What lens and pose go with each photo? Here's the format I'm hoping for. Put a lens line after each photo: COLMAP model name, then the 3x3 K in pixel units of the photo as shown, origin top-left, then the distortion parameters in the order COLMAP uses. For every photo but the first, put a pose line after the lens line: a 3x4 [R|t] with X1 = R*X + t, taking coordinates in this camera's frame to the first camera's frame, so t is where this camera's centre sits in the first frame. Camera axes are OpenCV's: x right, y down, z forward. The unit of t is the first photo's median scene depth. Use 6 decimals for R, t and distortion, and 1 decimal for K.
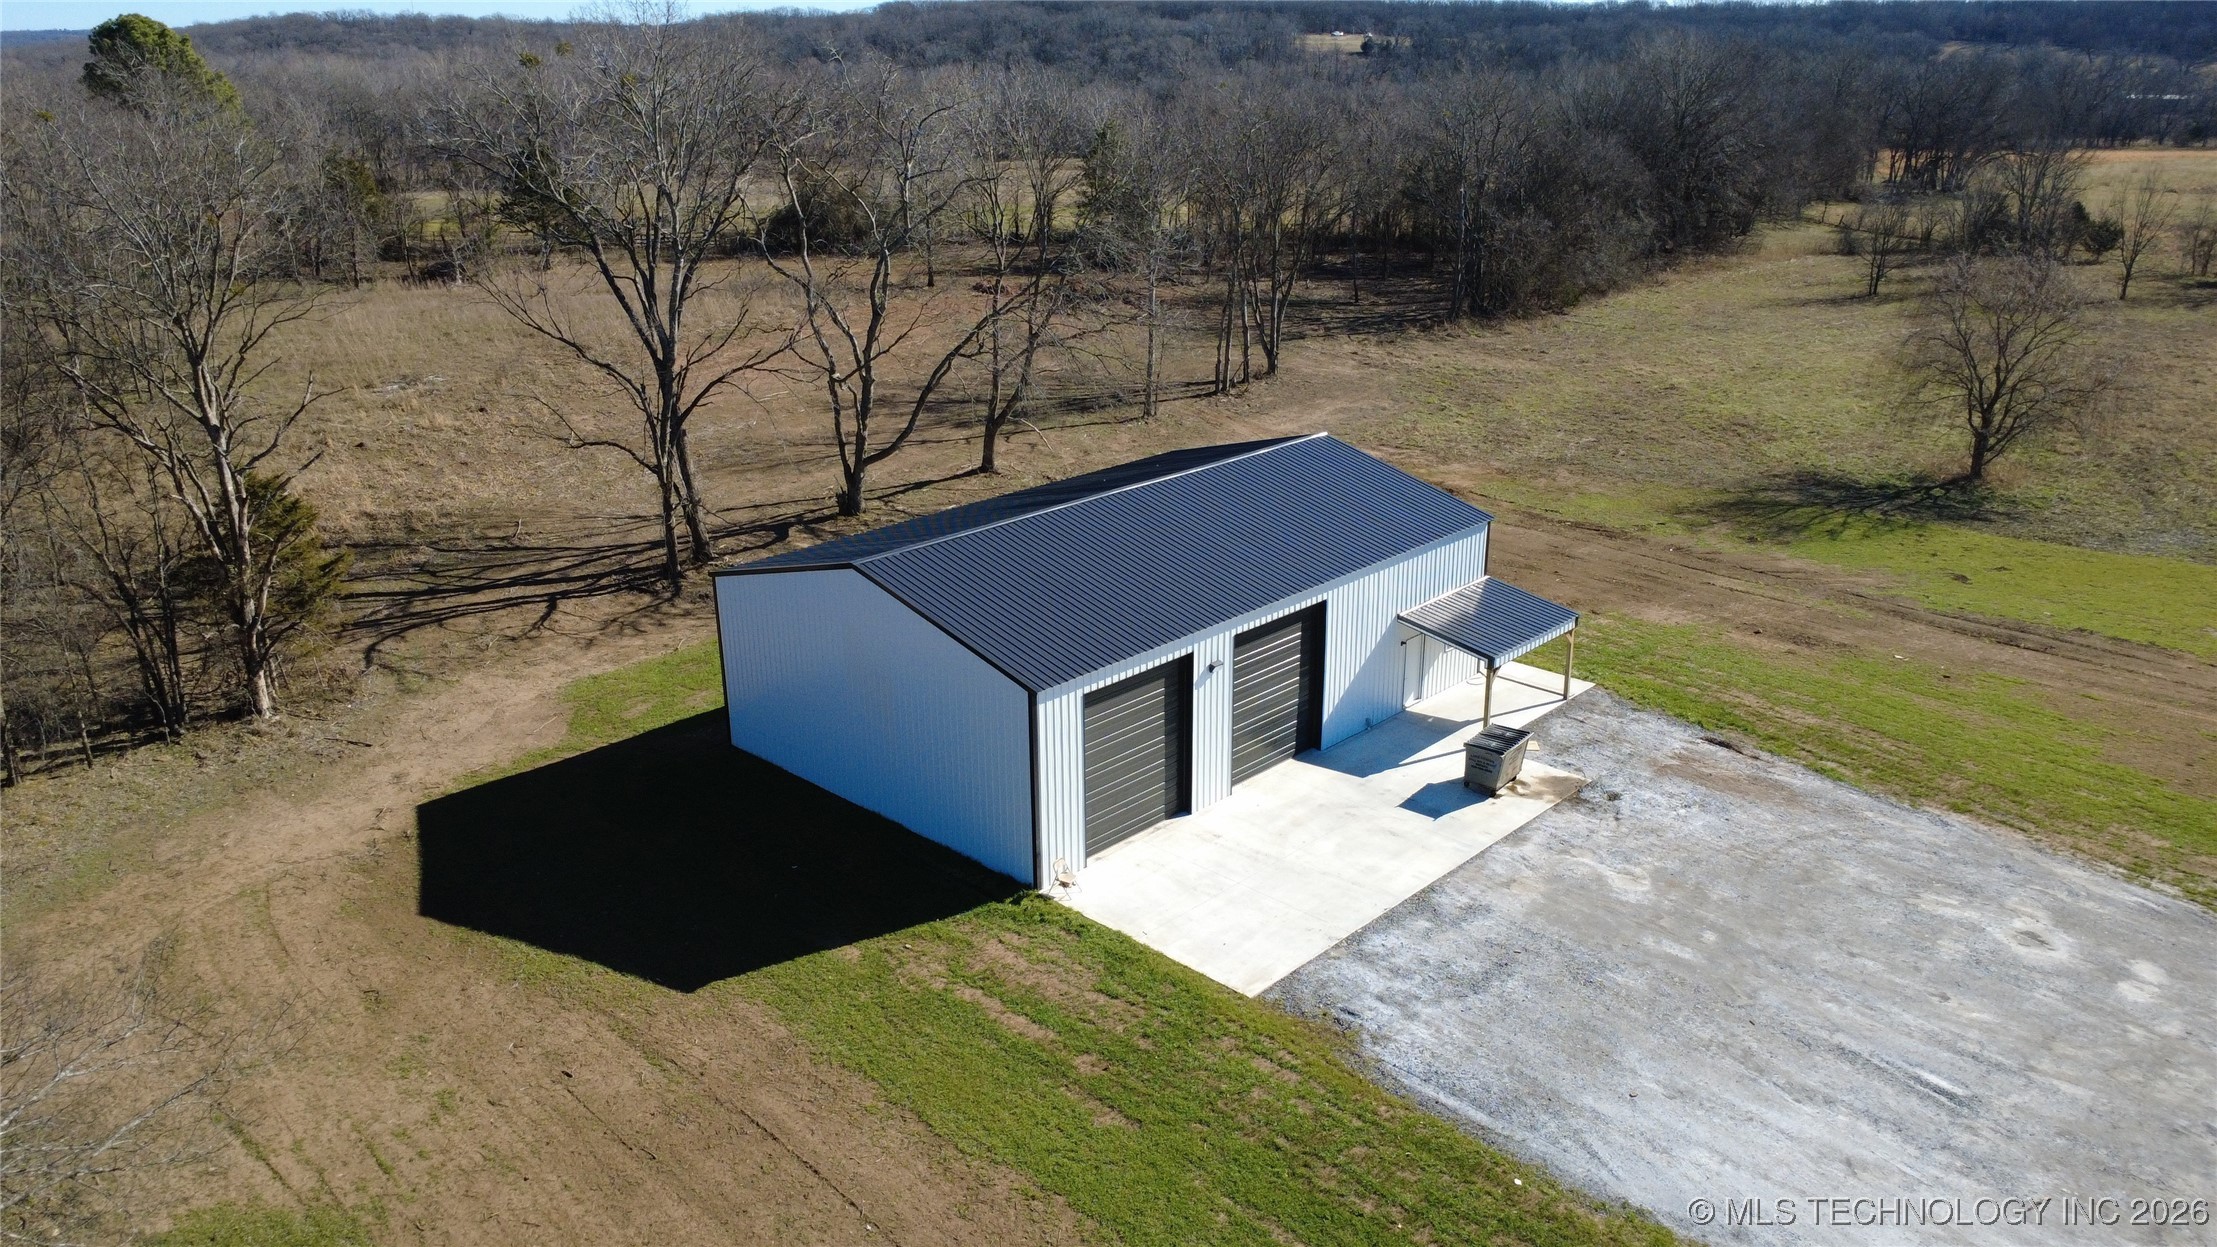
lens RADIAL K [[1606.2, 0, 1109.3], [0, 1606.2, 621.8], [0, 0, 1]] dist [-0.001983, 0.005338]
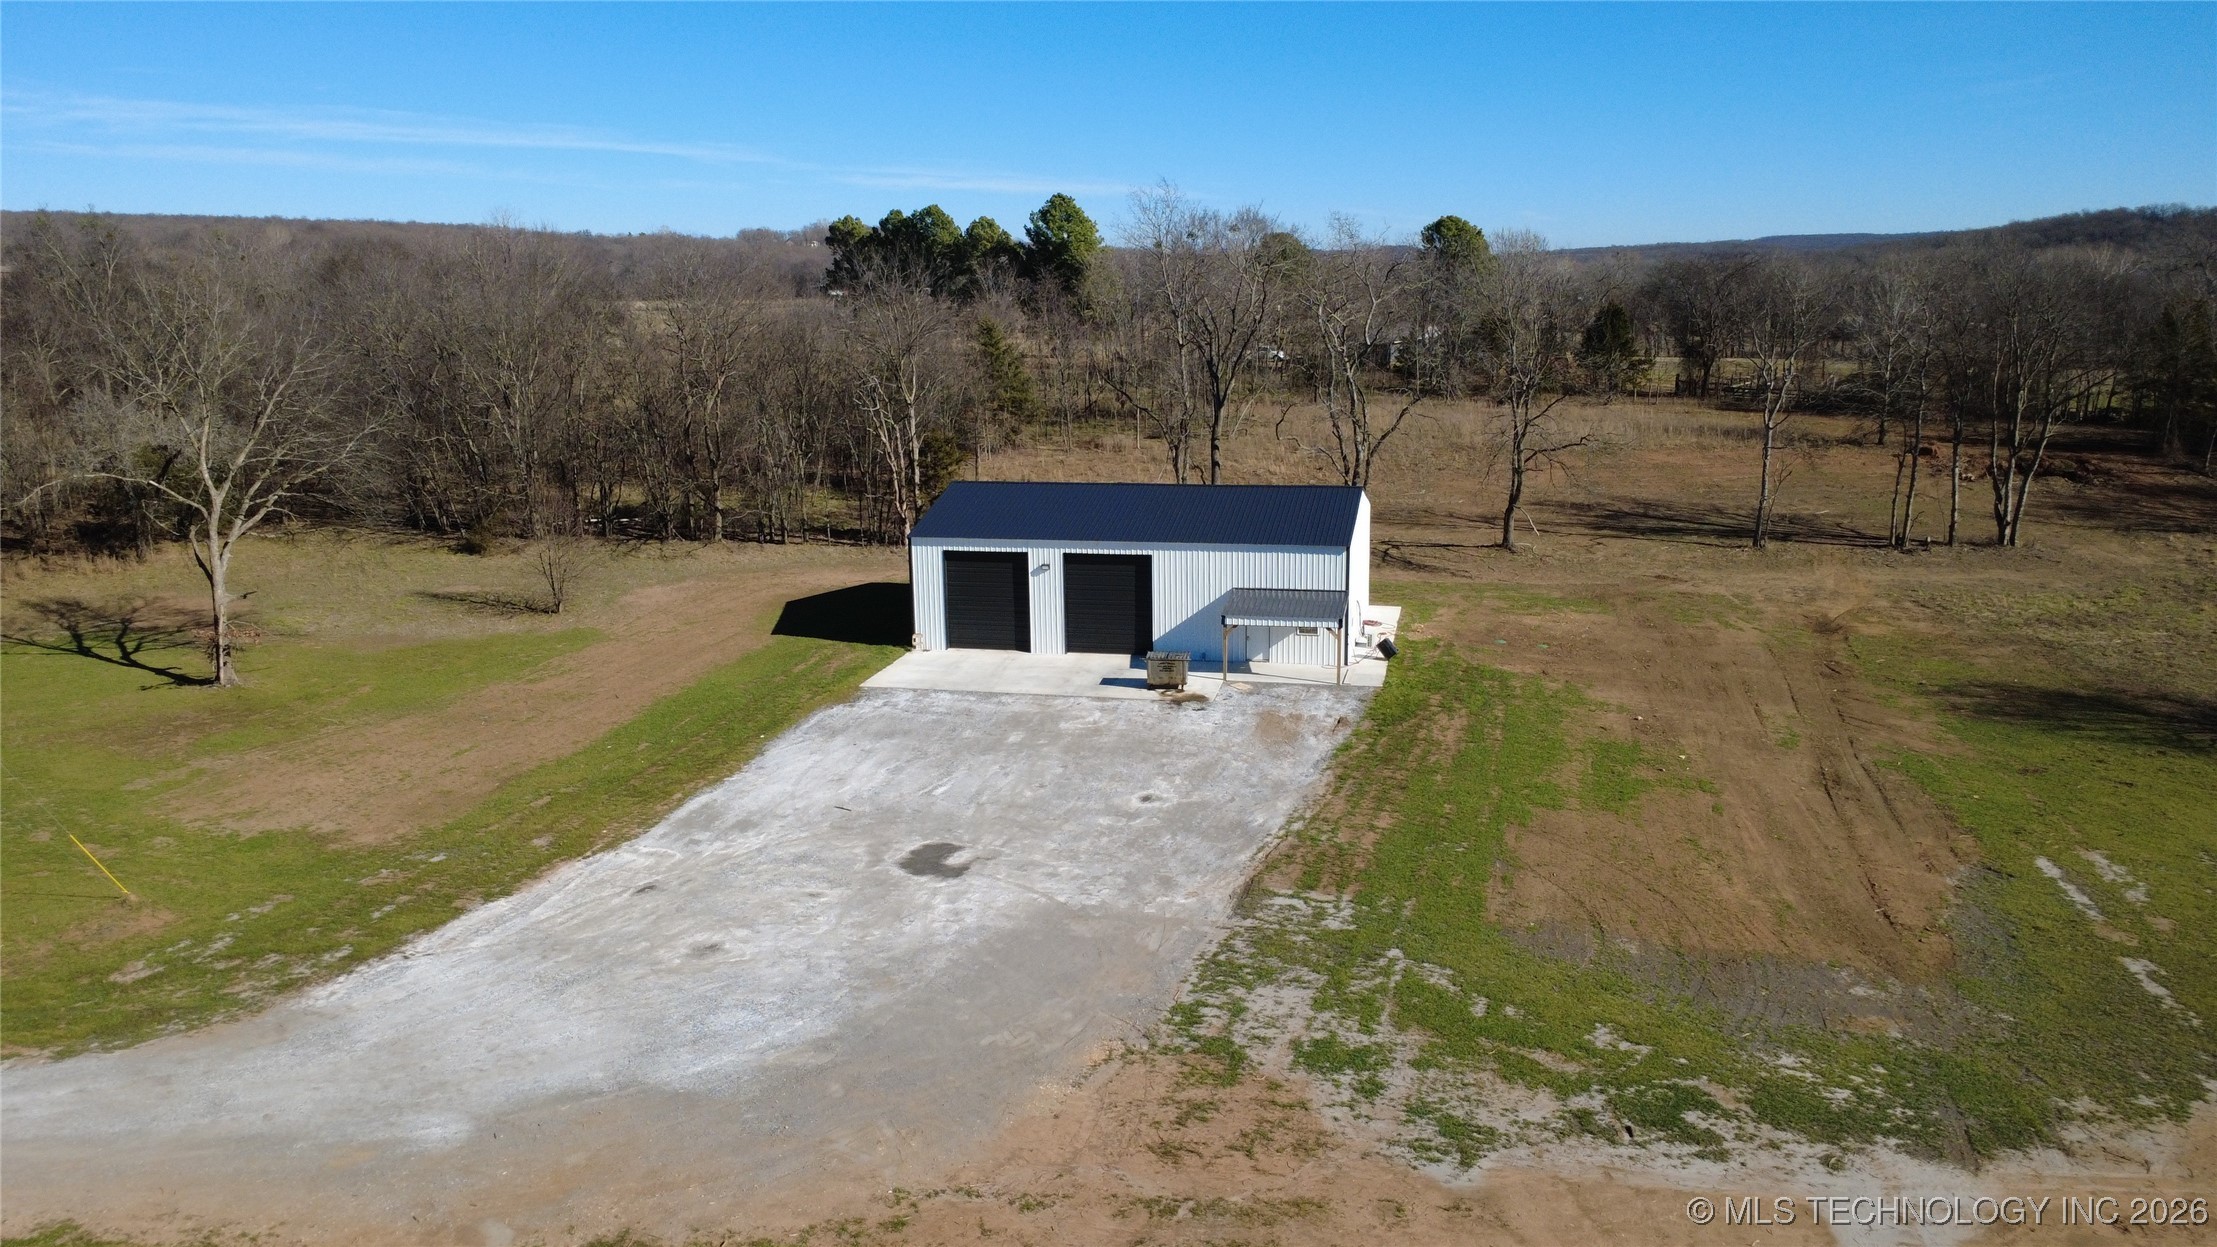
lens RADIAL K [[1606.2, 0, 1104.5], [0, 1606.2, 634.9], [0, 0, 1]] dist [-0.001983, 0.005338]
pose [[0.512082, 0.185941, -0.838569, 1.477321], [-0.273614, 0.960742, 0.045945, 0.001089], [0.814191, 0.205916, 0.542855, 0.130860]]
